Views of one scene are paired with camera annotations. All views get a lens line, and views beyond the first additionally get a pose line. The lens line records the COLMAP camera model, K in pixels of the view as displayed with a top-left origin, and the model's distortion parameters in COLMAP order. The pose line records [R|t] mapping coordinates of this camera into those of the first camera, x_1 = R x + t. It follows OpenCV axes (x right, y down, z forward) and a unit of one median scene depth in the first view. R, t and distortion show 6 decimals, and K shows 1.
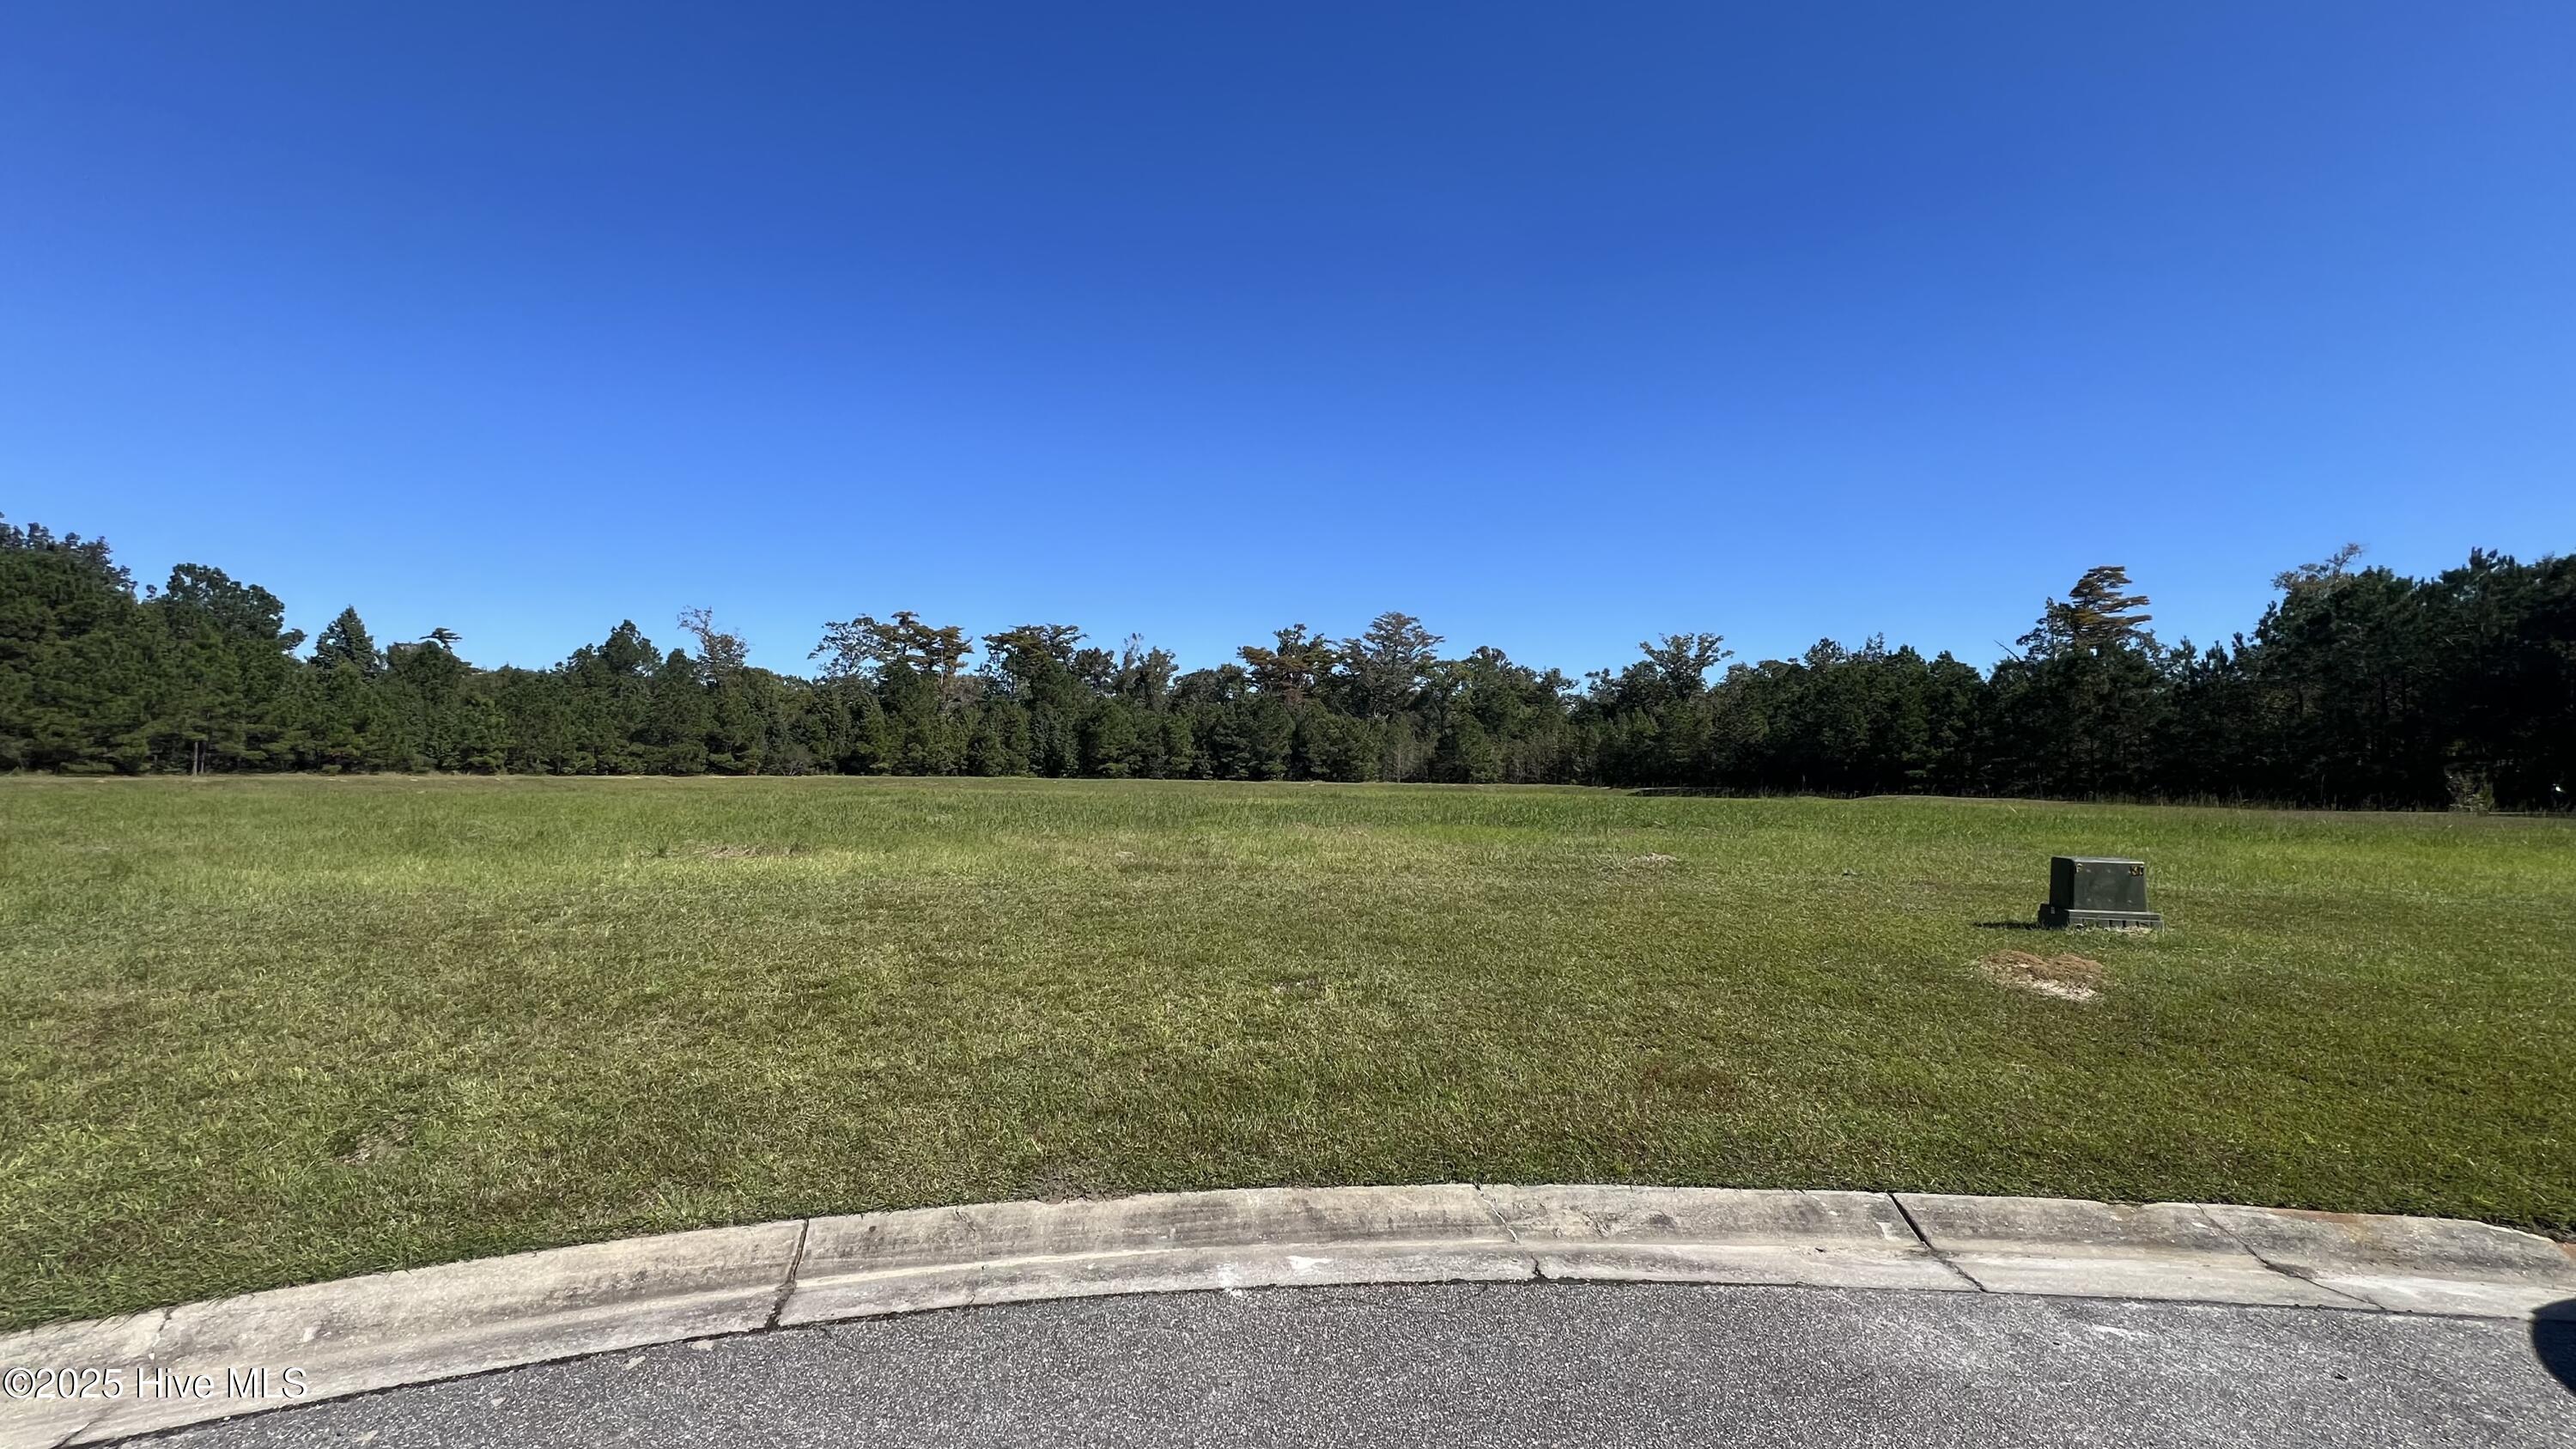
lens RADIAL K [[1025.8, 0, 1288.5], [0, 1025.8, 728.6], [0, 0, 1]] dist [-0.002444, 0.001086]
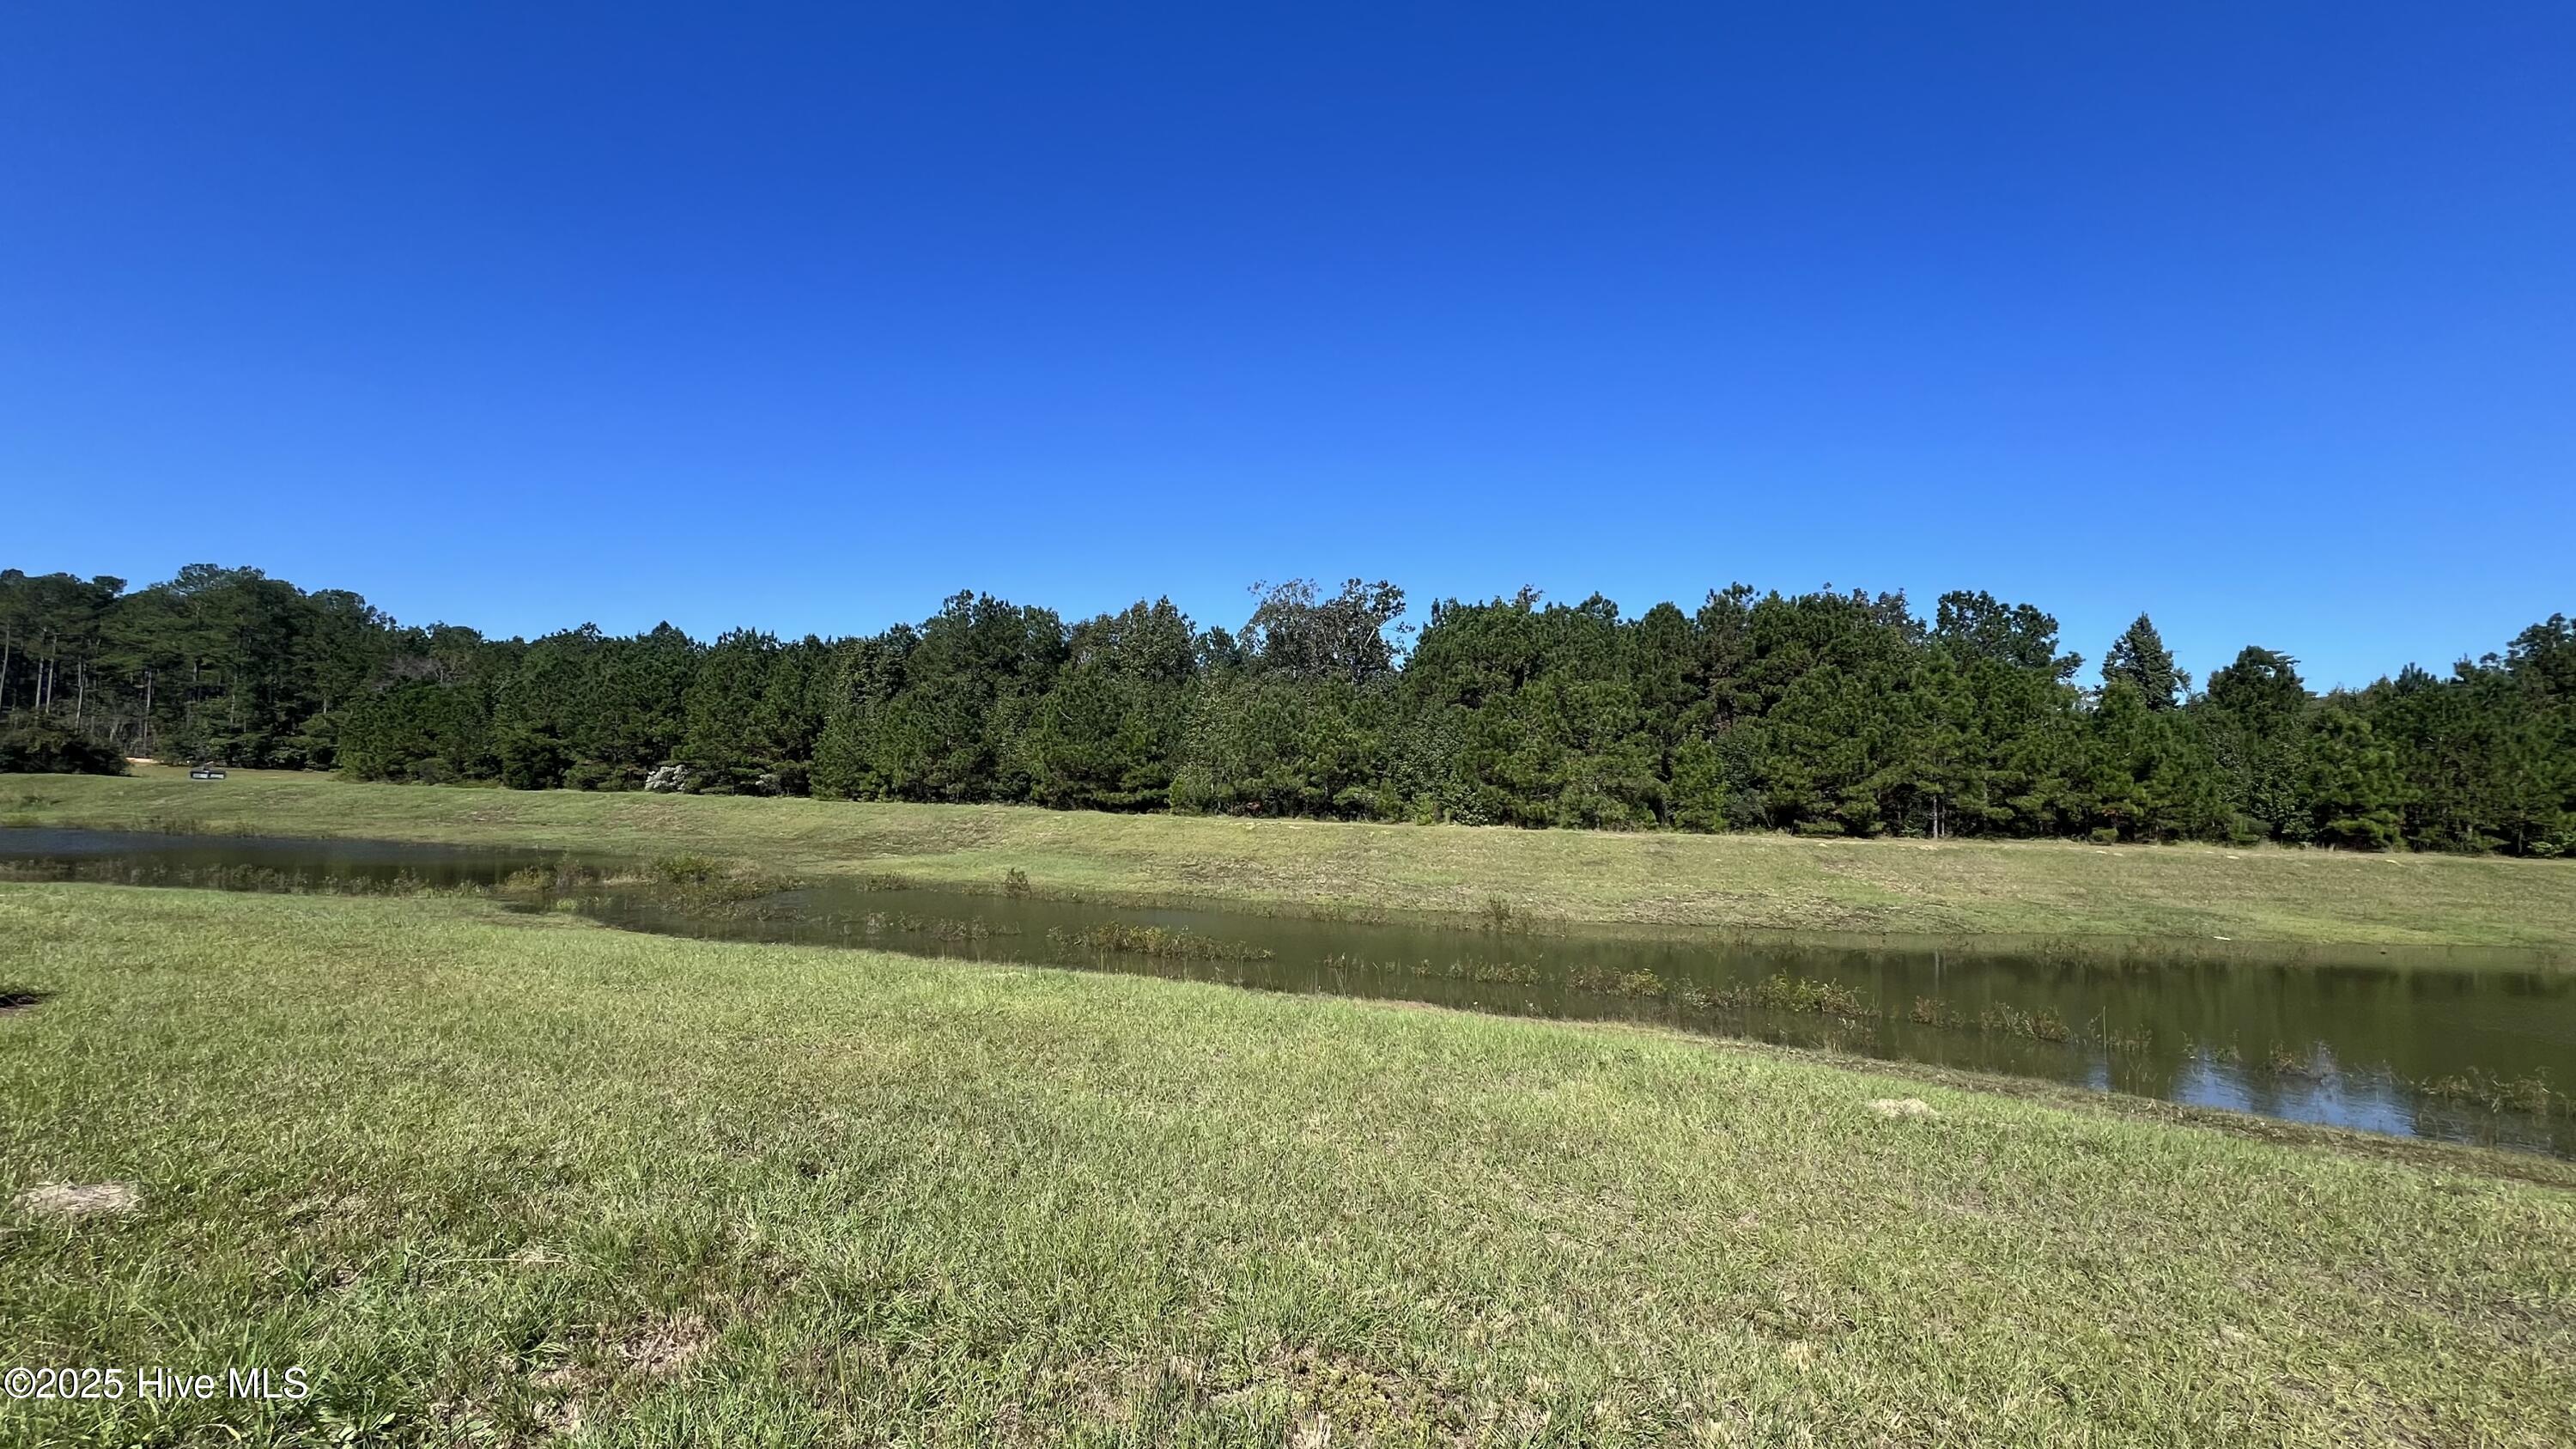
lens RADIAL K [[1023.4, 0, 1288.8], [0, 1023.4, 731.3], [0, 0, 1]] dist [-0.001284, 0.000442]
pose [[0.106231, -0.065631, -0.992173, -0.217140], [0.016748, 0.997796, -0.064210, 0.003938], [0.994200, -0.009795, 0.107096, 0.268535]]
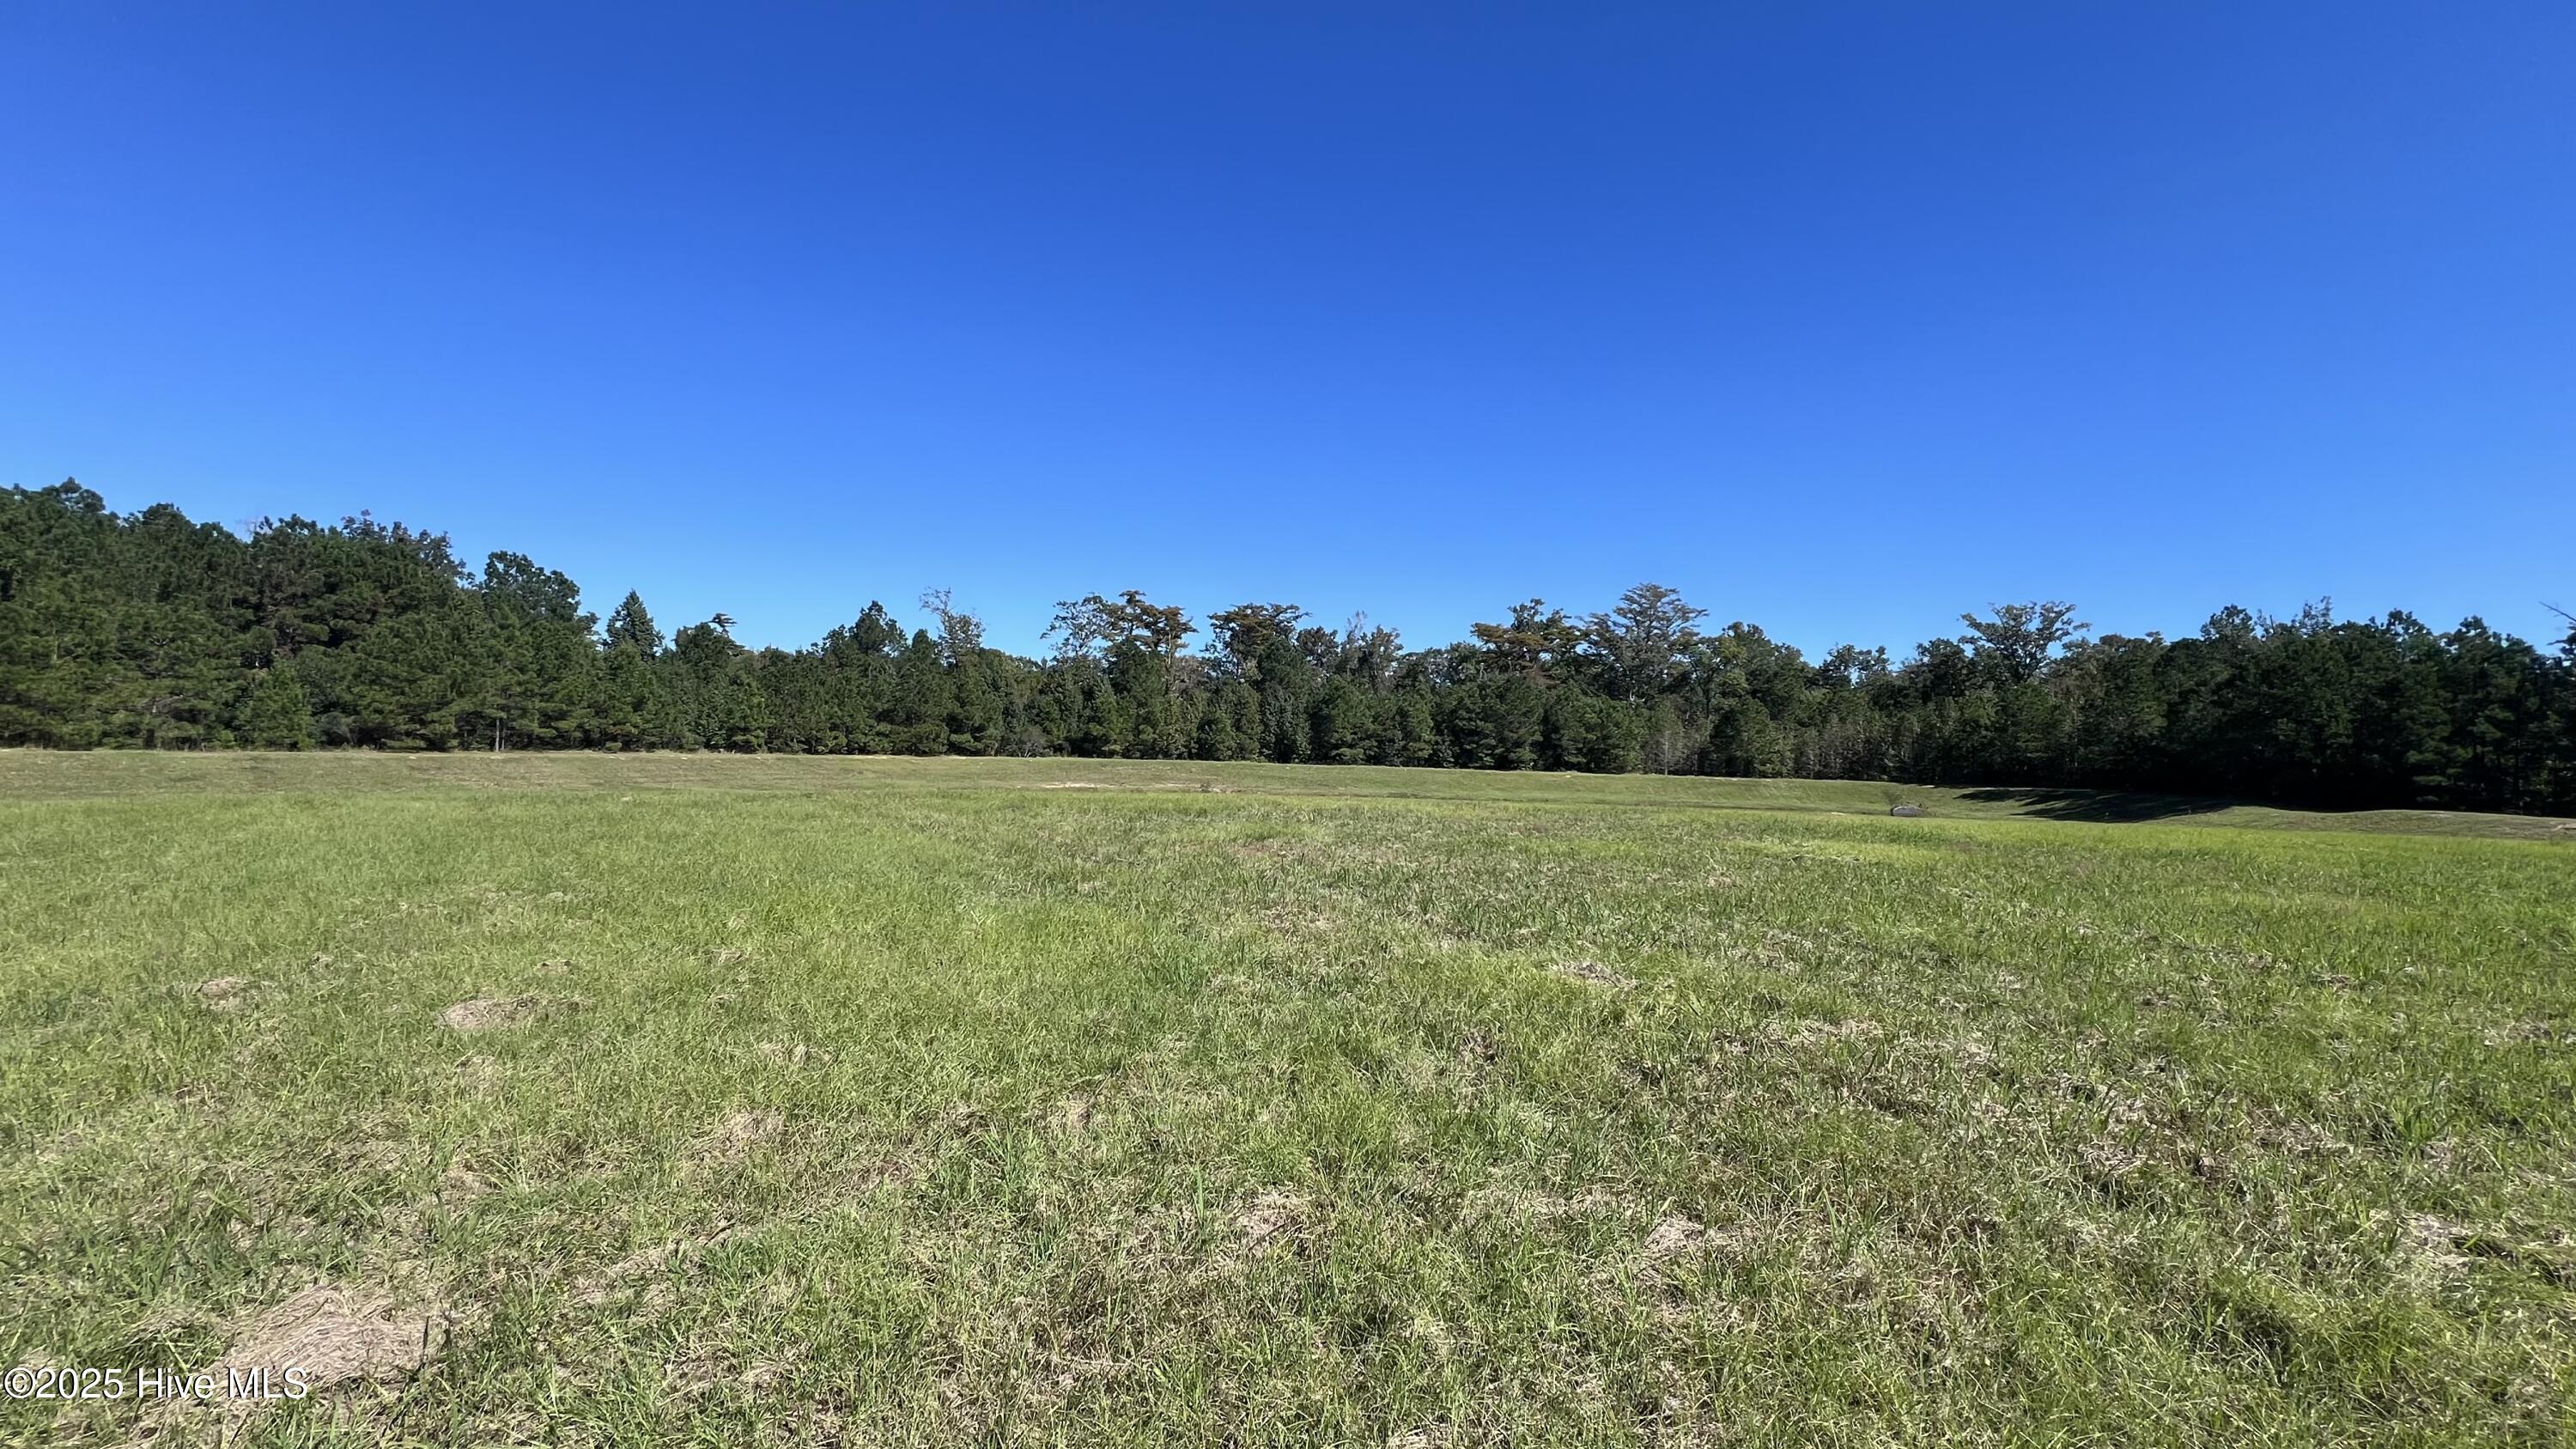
lens RADIAL K [[1023.4, 0, 1288.8], [0, 1023.4, 731.3], [0, 0, 1]] dist [-0.001284, 0.000442]
pose [[0.982013, 0.010993, -0.188494, -0.052650], [-0.007055, 0.999743, 0.021547, -0.001783], [0.188682, -0.019830, 0.981838, 0.083351]]
